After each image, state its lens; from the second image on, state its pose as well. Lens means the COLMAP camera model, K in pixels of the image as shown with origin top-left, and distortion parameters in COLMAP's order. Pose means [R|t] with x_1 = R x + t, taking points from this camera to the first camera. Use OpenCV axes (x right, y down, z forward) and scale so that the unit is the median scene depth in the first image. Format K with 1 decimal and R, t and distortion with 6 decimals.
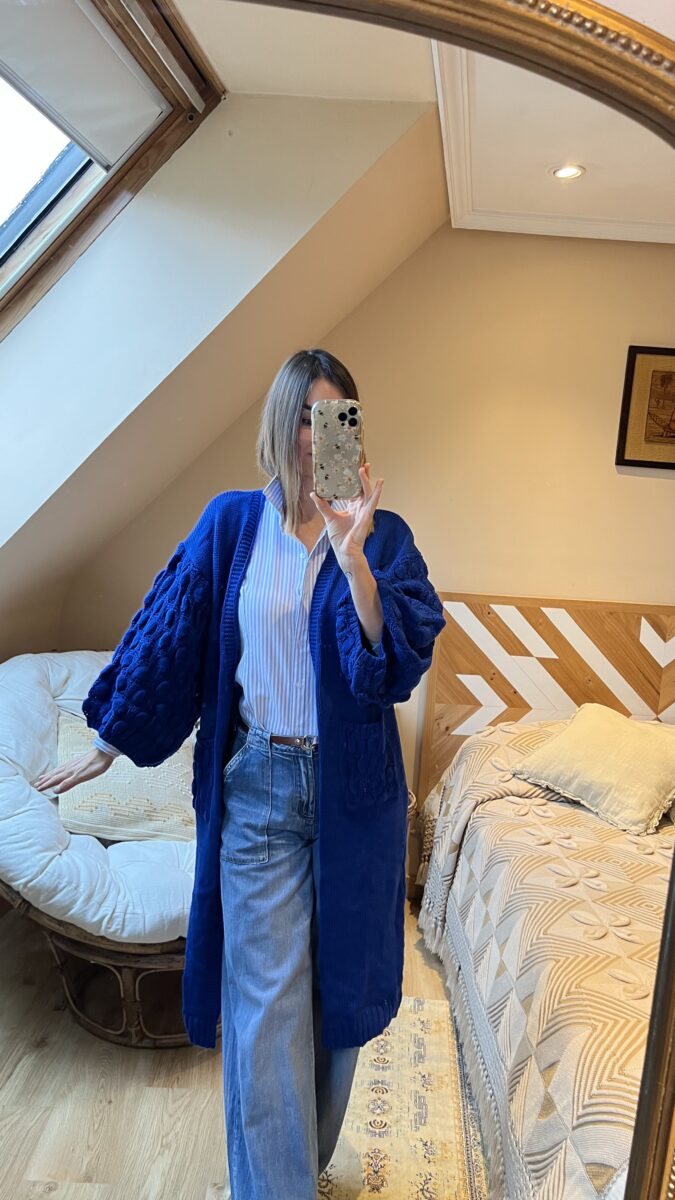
lens RADIAL K [[926.9, 0, 337.5], [0, 926.9, 600.0], [0, 0, 1]] dist [0.038948, -0.039885]
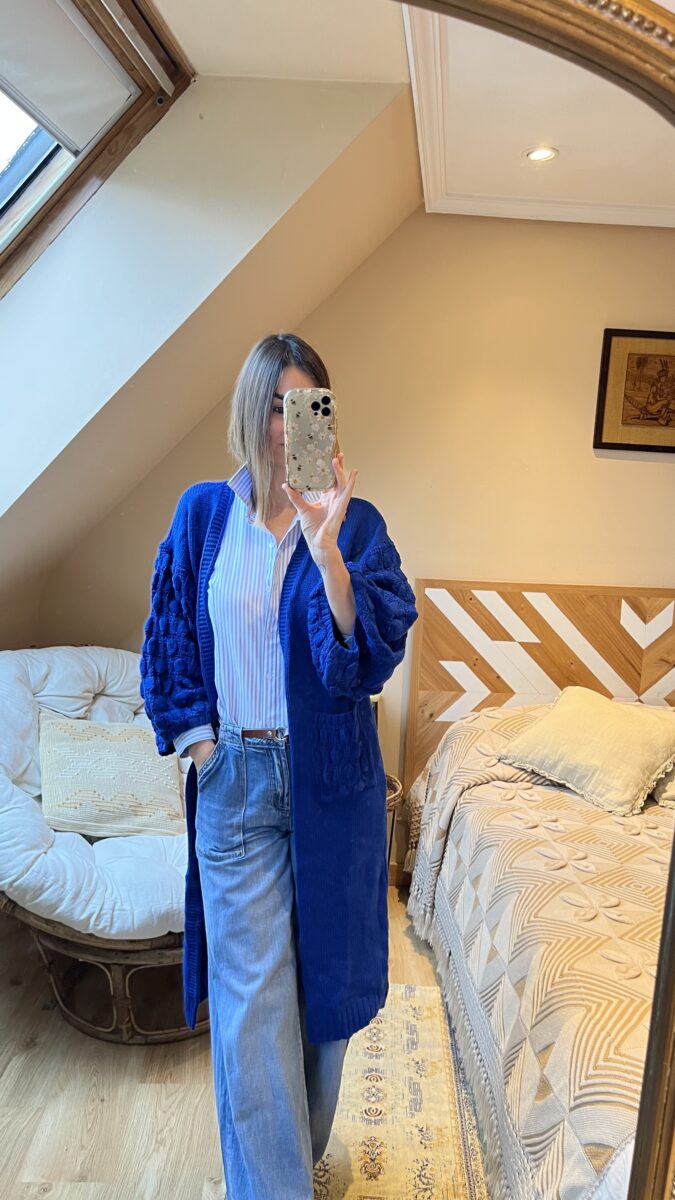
lens RADIAL K [[926.9, 0, 337.5], [0, 926.9, 600.0], [0, 0, 1]] dist [0.038948, -0.039885]
pose [[0.999380, -0.022613, 0.026973, -0.008658], [0.022347, 0.999699, 0.010137, 0.002438], [-0.027194, -0.009528, 0.999585, 0.007270]]
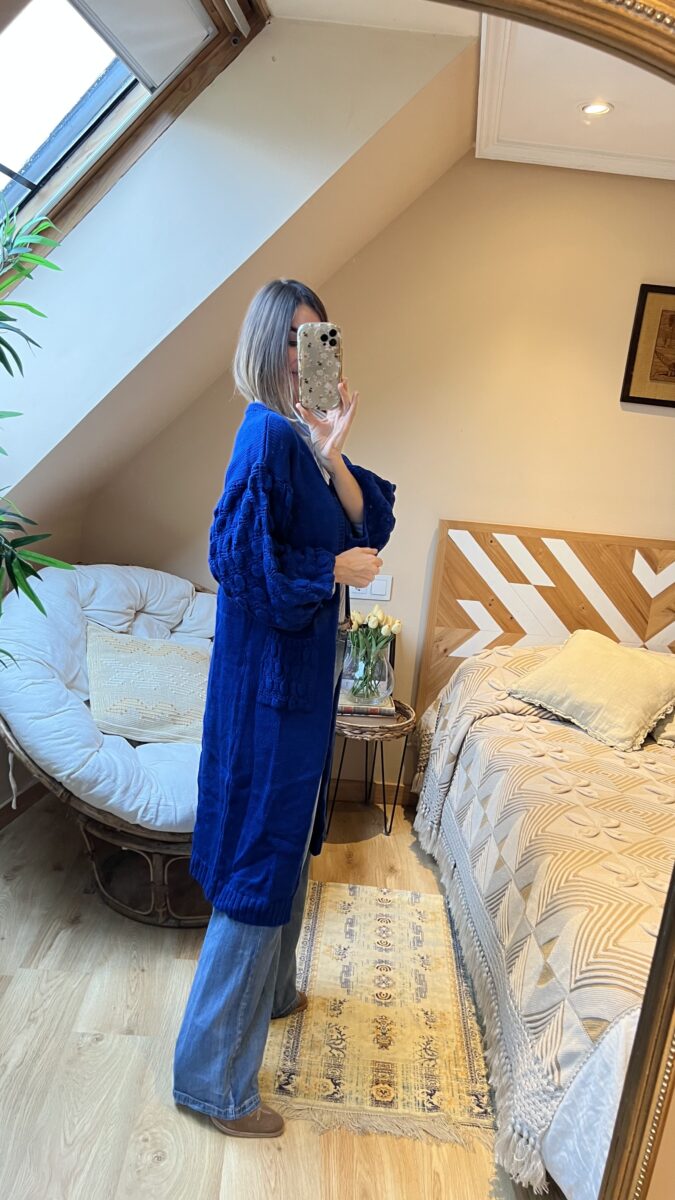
lens RADIAL K [[942.8, 0, 312.1], [0, 942.8, 609.2], [0, 0, 1]] dist [0.068422, -0.105165]
pose [[0.999333, 0.030696, 0.019802, -0.072267], [-0.032258, 0.995937, 0.084072, 0.008557], [-0.017141, -0.084654, 0.996263, -0.082471]]
